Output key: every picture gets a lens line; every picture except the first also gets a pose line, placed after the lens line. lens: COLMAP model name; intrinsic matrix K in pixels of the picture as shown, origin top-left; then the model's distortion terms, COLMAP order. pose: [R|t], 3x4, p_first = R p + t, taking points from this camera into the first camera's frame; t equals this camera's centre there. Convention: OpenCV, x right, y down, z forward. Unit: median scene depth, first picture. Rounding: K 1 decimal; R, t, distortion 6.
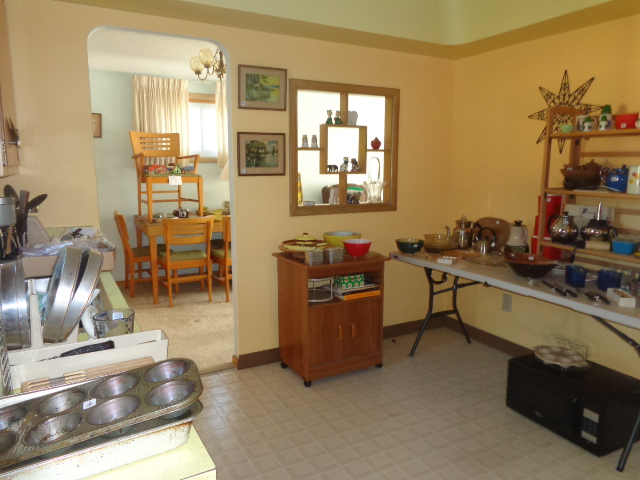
lens RADIAL K [[480.4, 0, 319.6], [0, 480.4, 239.6], [0, 0, 1]] dist [0.001103, 0.006561]
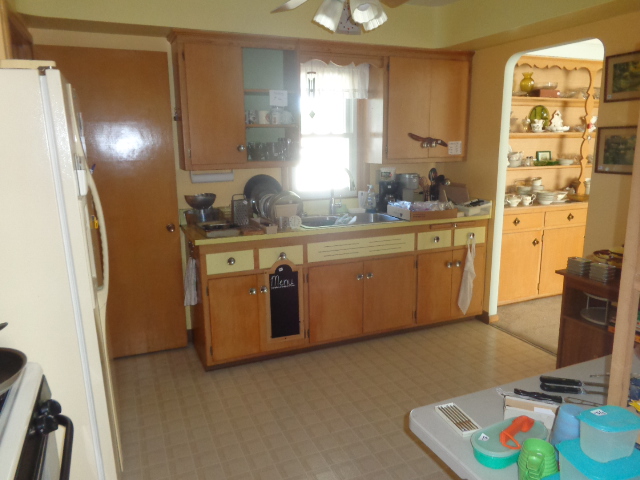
lens RADIAL K [[480.4, 0, 319.8], [0, 480.4, 242.7], [0, 0, 1]] dist [0.001103, 0.006561]
pose [[-0.105386, 0.211971, -0.971577, 0.872799], [-0.161472, 0.960404, 0.227048, -0.127175], [0.981234, 0.180810, -0.066986, 0.546252]]
